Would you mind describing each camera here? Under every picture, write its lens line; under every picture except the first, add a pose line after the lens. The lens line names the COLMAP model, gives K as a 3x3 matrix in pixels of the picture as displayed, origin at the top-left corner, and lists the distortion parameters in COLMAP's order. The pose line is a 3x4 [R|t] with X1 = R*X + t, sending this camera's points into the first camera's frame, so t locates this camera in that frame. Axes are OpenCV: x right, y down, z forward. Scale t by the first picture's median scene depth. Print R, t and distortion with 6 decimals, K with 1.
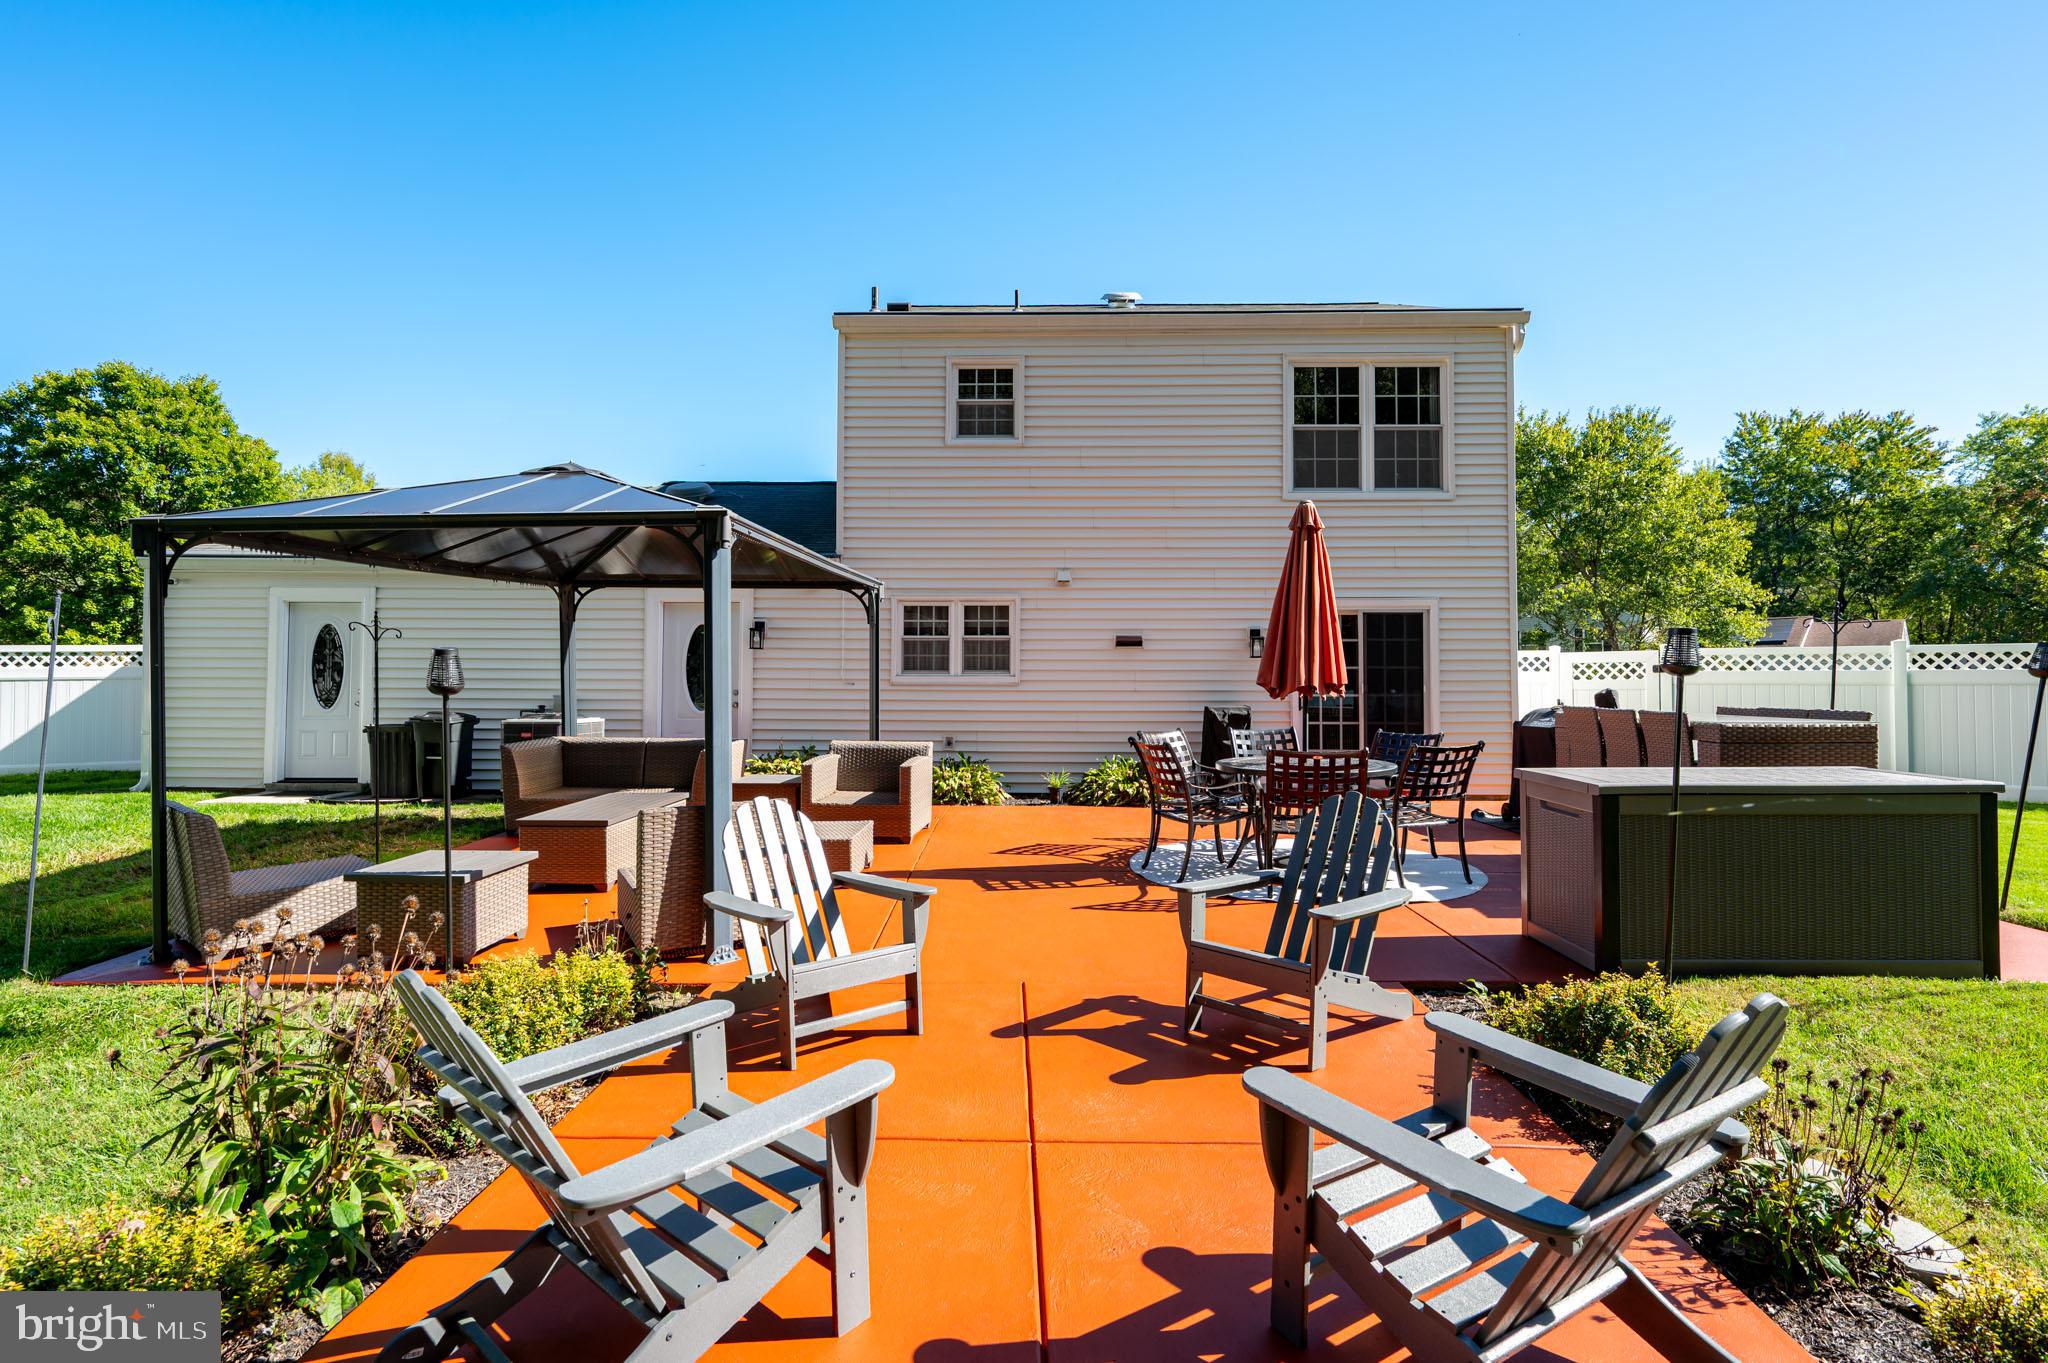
lens RADIAL K [[1009.9, 0, 1024.0], [0, 1009.9, 681.5], [0, 0, 1]] dist [-0.002873, -0.001265]
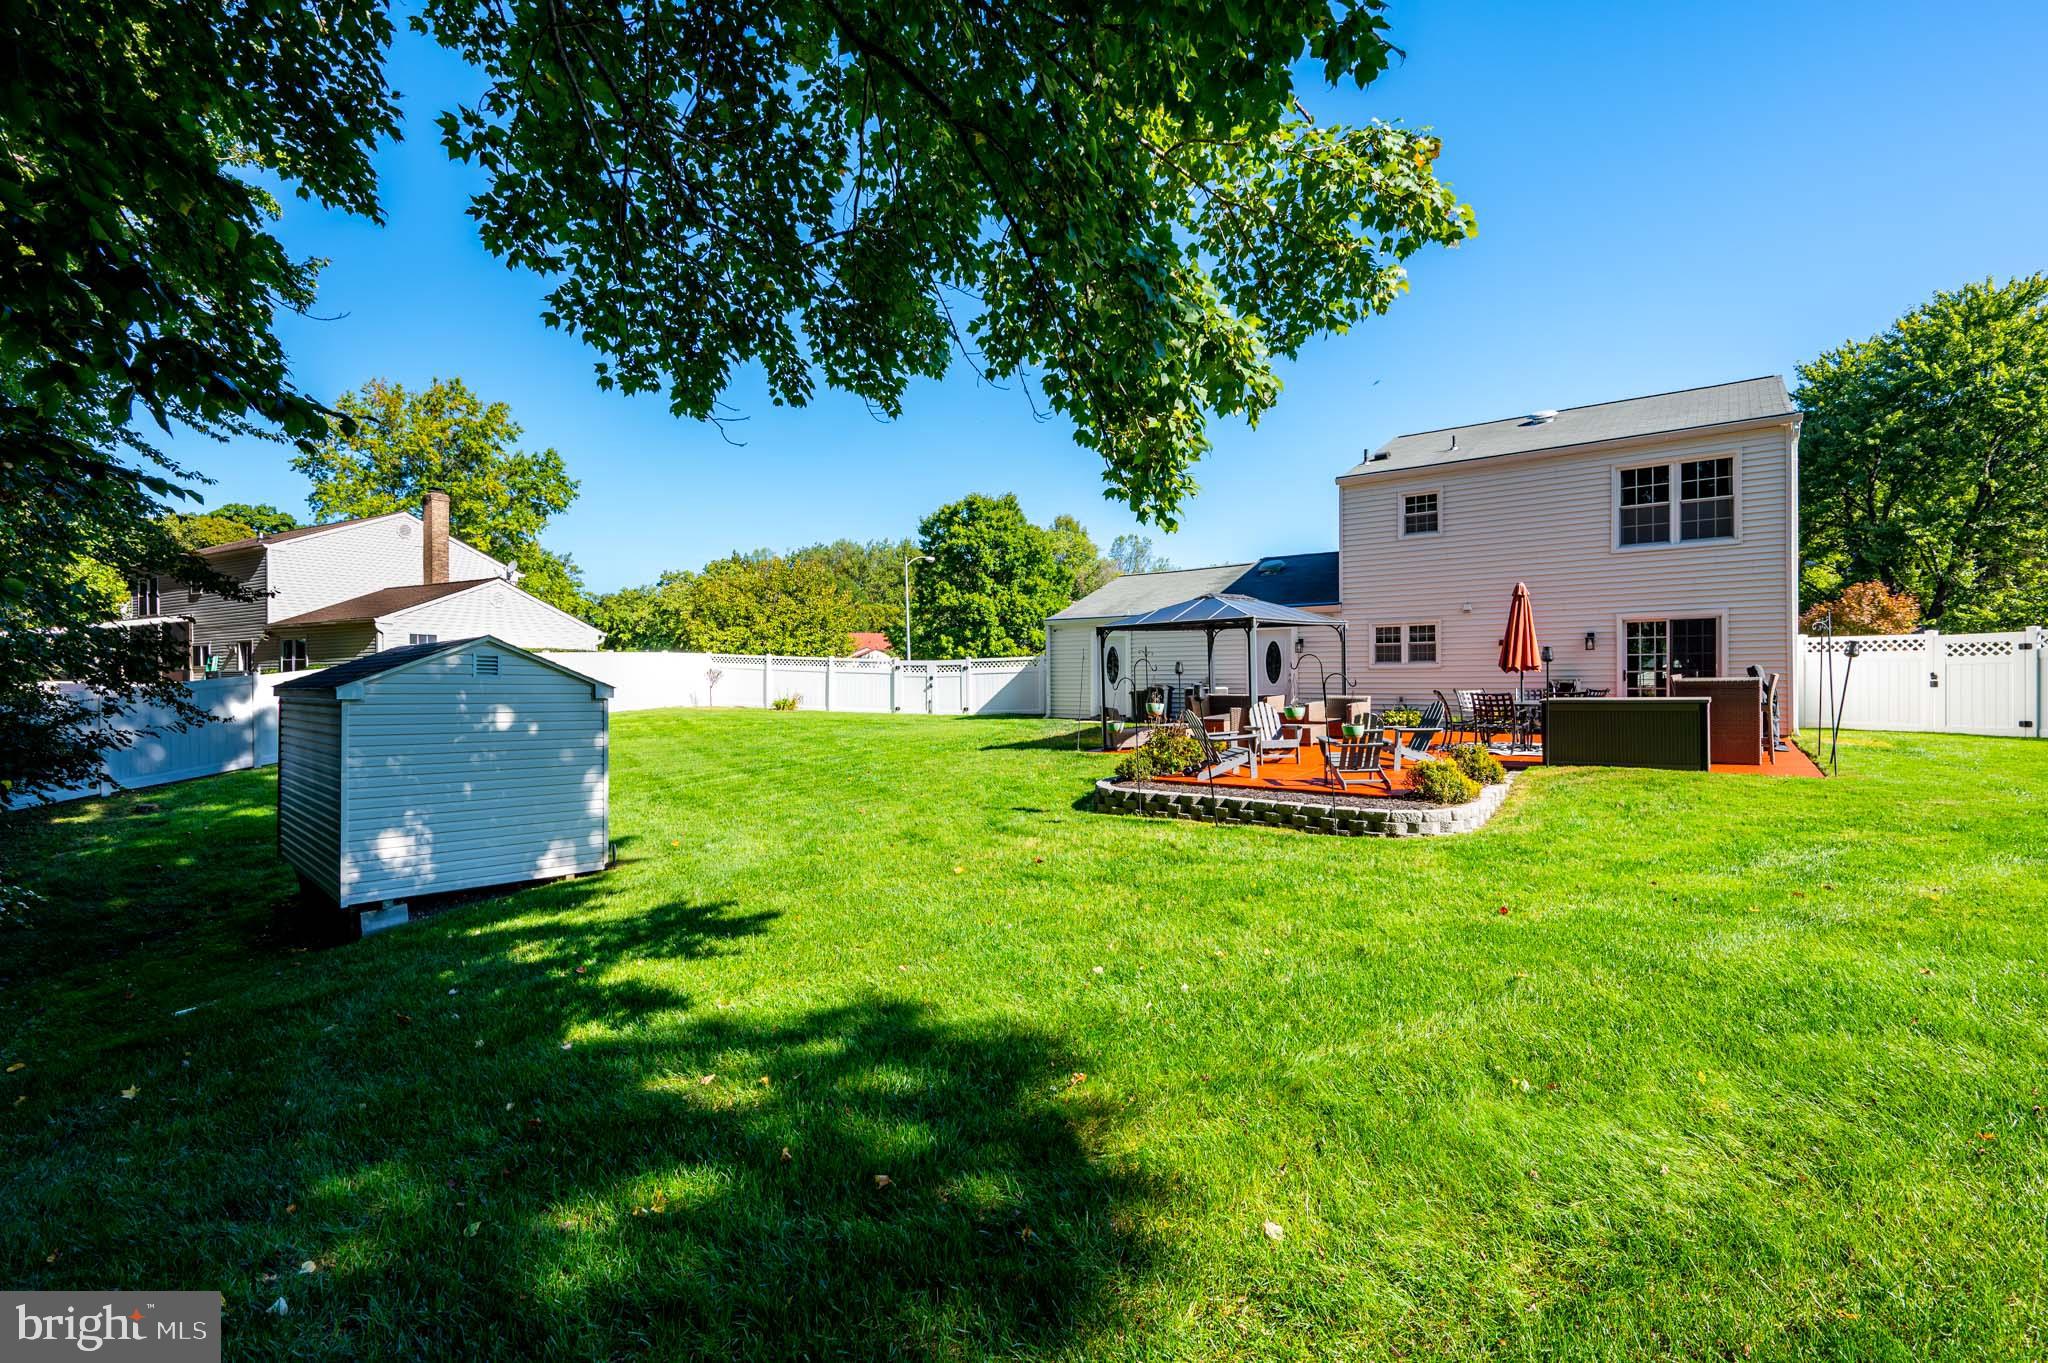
lens RADIAL K [[928.2, 0, 1039.5], [0, 928.2, 685.0], [0, 0, 1]] dist [-0.001493, 0.000054]
pose [[0.818339, -0.006655, -0.574697, 0.358786], [0.016758, 0.999784, 0.012285, 0.000499], [0.574492, -0.019684, 0.818274, -0.774521]]
